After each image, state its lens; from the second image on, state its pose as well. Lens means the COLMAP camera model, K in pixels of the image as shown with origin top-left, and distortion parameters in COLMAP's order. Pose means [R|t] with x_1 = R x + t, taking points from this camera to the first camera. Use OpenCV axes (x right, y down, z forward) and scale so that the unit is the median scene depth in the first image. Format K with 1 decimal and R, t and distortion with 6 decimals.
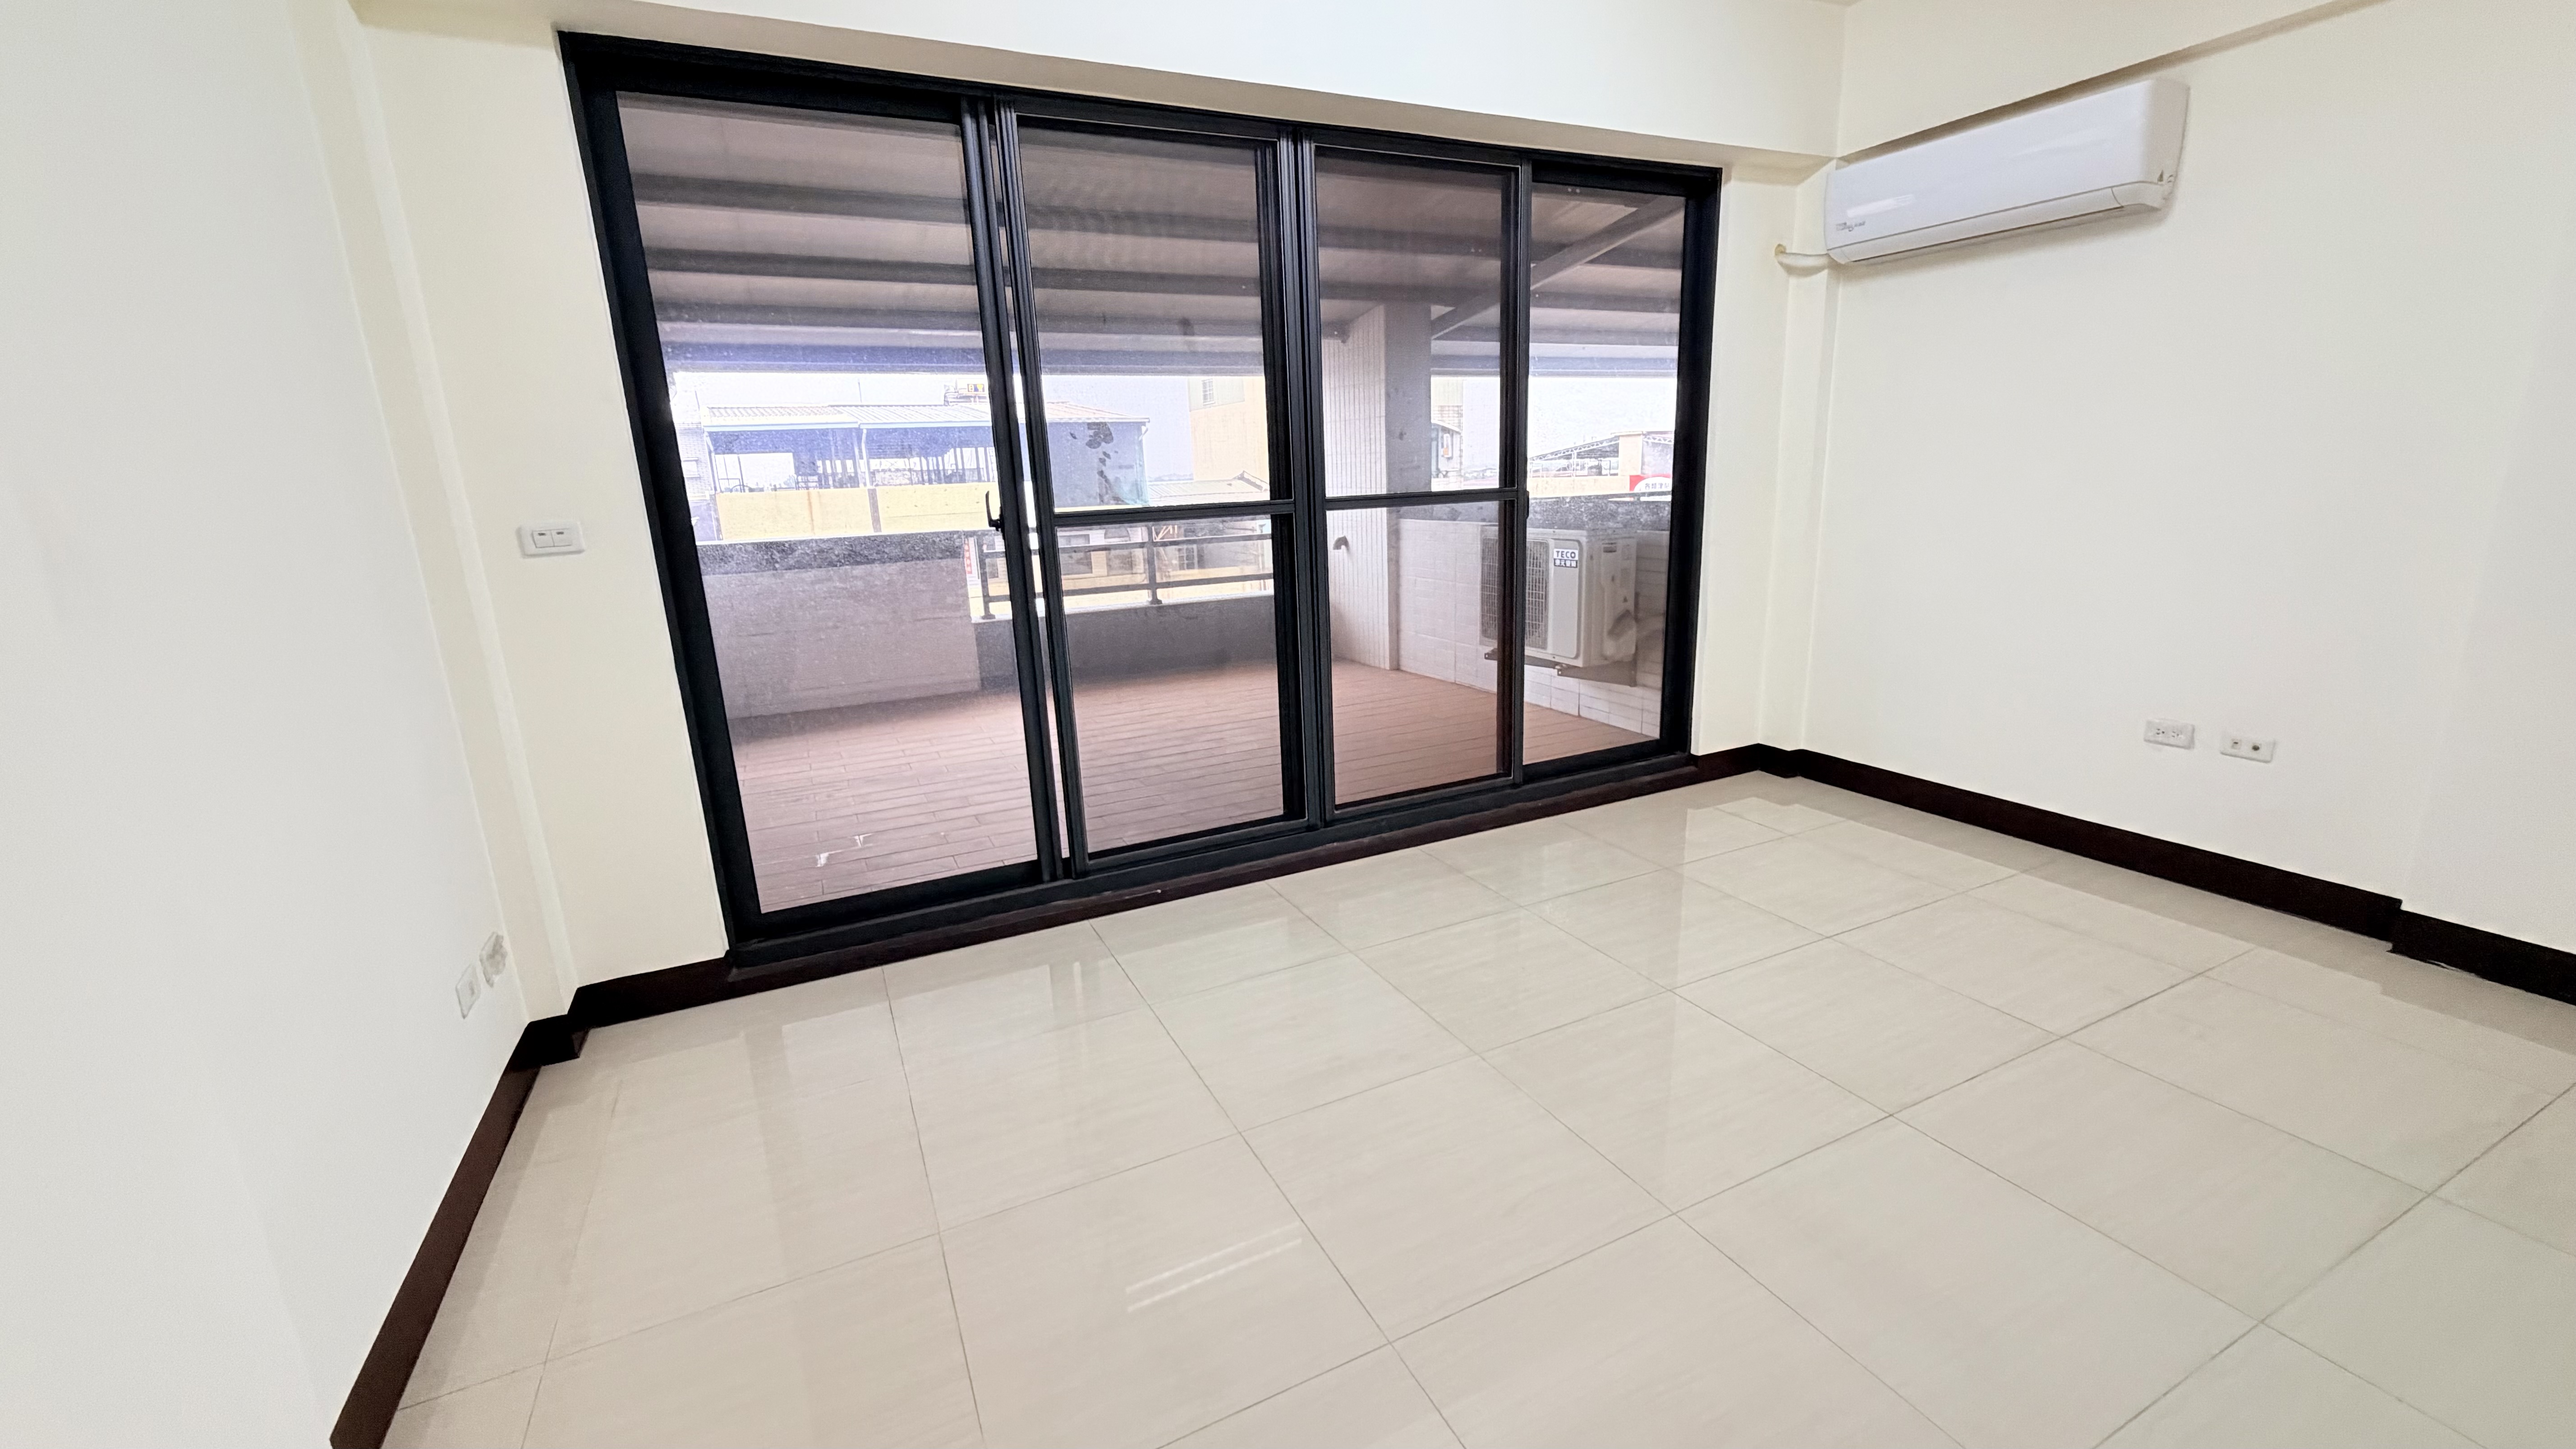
lens RADIAL K [[1023.8, 0, 1288.9], [0, 1023.8, 720.0], [0, 0, 1]] dist [-0.000364, 0.000072]
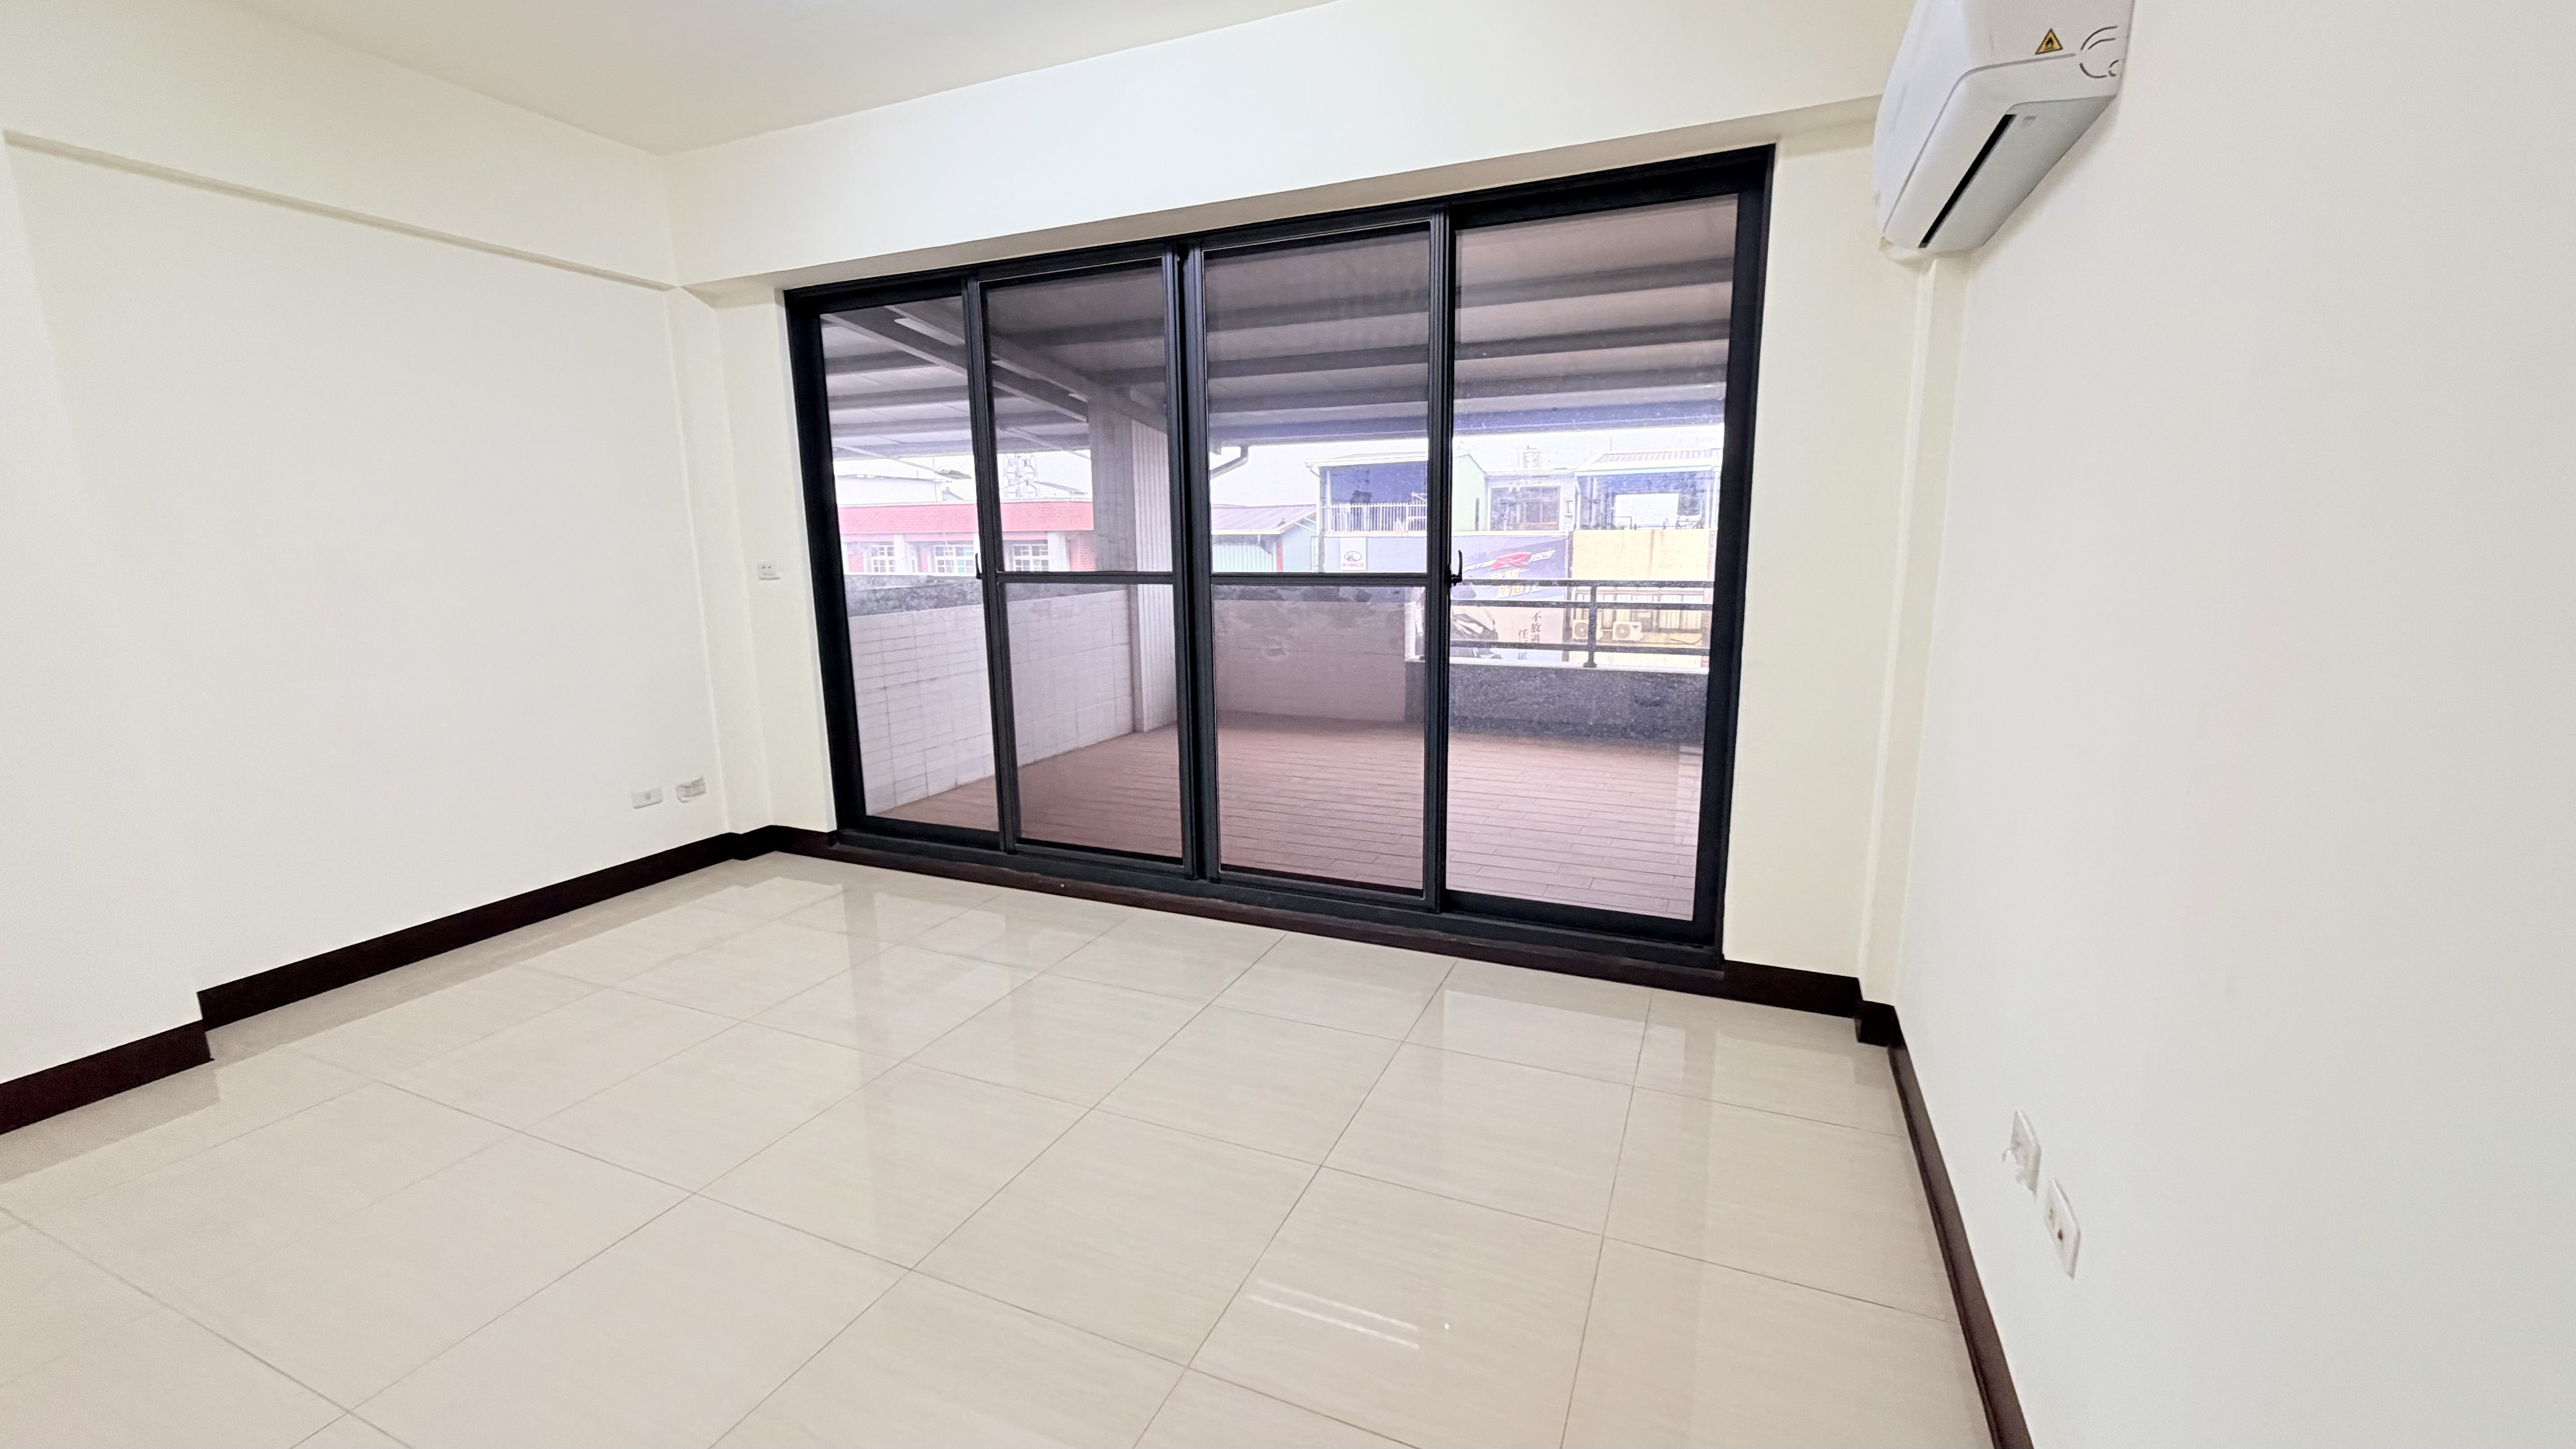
lens RADIAL K [[1023.8, 0, 1286.2], [0, 1023.8, 719.9], [0, 0, 1]] dist [-0.000364, 0.000072]
pose [[0.647396, 0.166843, -0.743668, 0.760747], [-0.192144, 0.979957, 0.052585, -0.115653], [0.737536, 0.108848, 0.666478, 0.309764]]
